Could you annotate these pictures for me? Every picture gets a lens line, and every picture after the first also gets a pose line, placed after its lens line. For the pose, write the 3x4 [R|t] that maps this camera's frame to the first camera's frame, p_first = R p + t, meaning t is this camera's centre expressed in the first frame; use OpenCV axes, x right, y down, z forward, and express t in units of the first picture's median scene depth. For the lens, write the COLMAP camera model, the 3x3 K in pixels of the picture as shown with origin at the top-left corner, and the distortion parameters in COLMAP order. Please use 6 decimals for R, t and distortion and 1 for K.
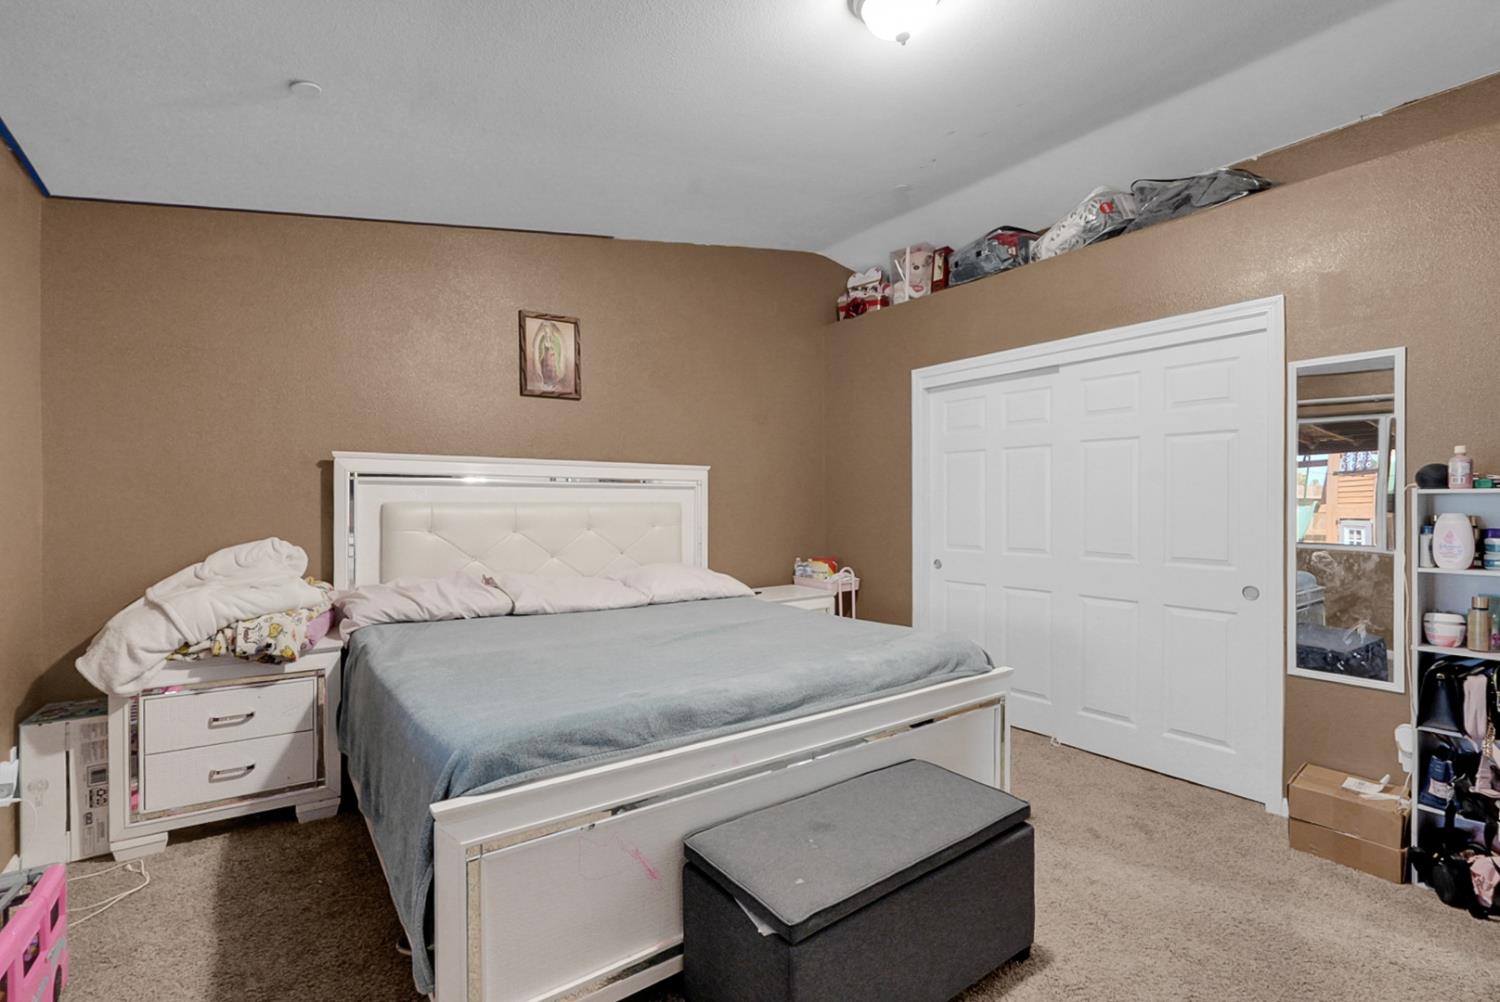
lens RADIAL K [[680.9, 0, 738.3], [0, 680.9, 503.9], [0, 0, 1]] dist [-0.004857, -0.000258]
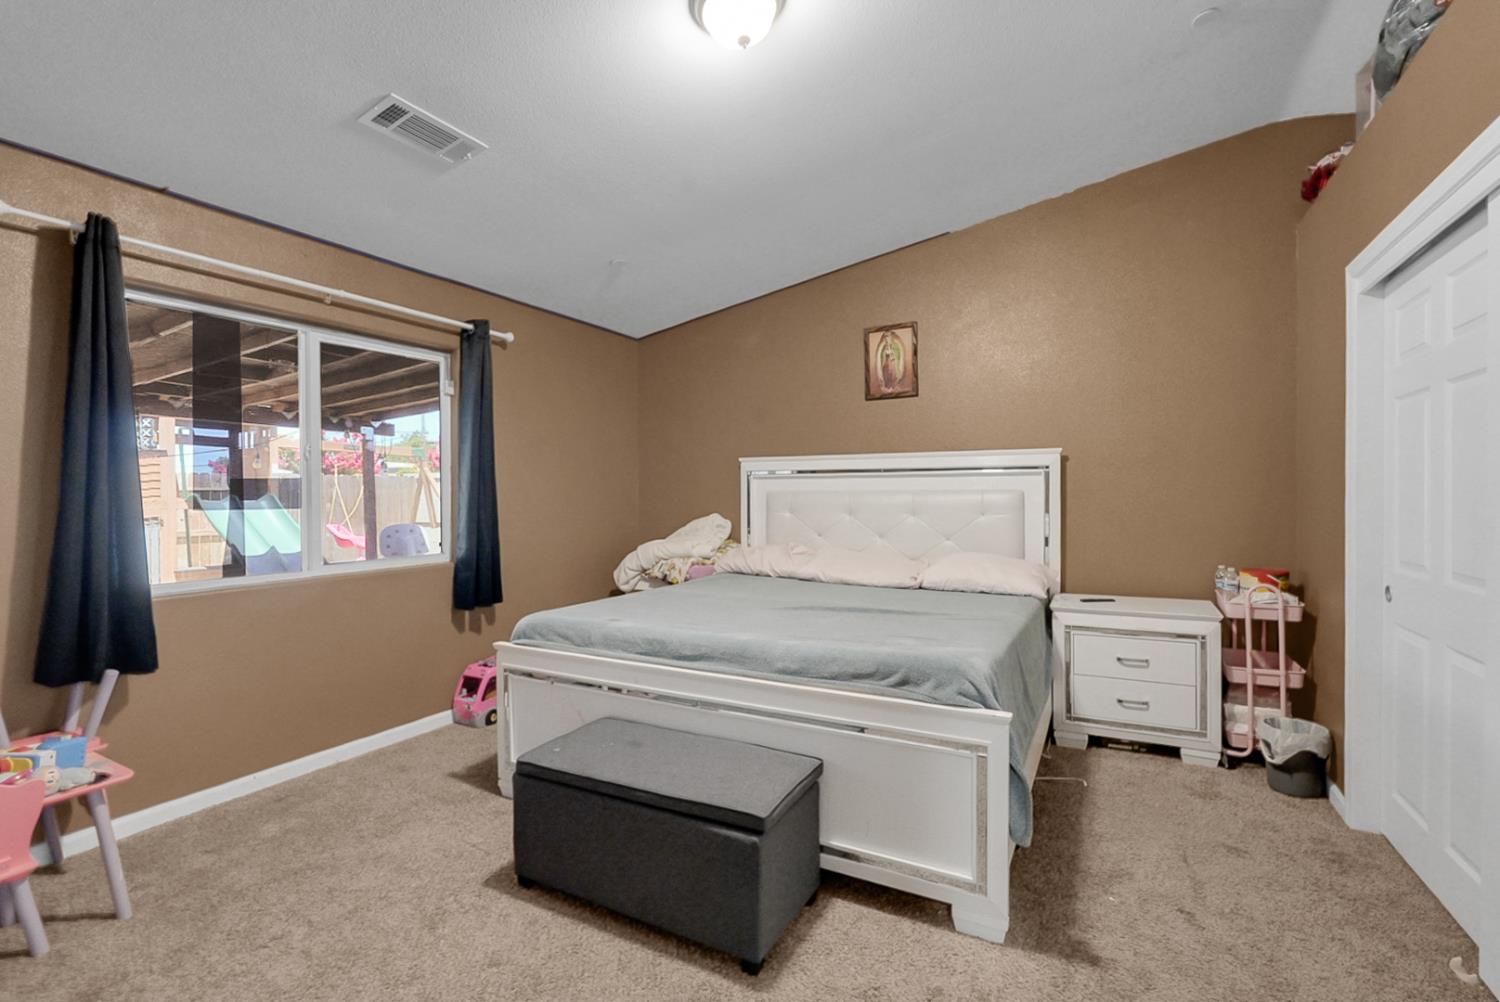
lens RADIAL K [[667.2, 0, 750.0], [0, 667.2, 501.0], [0, 0, 1]] dist [-0.001313, 0.004390]
pose [[0.447423, 0.008928, -0.894278, 0.630678], [0.003520, 0.999925, 0.011744, 0.001135], [0.894316, -0.008402, 0.447358, 0.298004]]
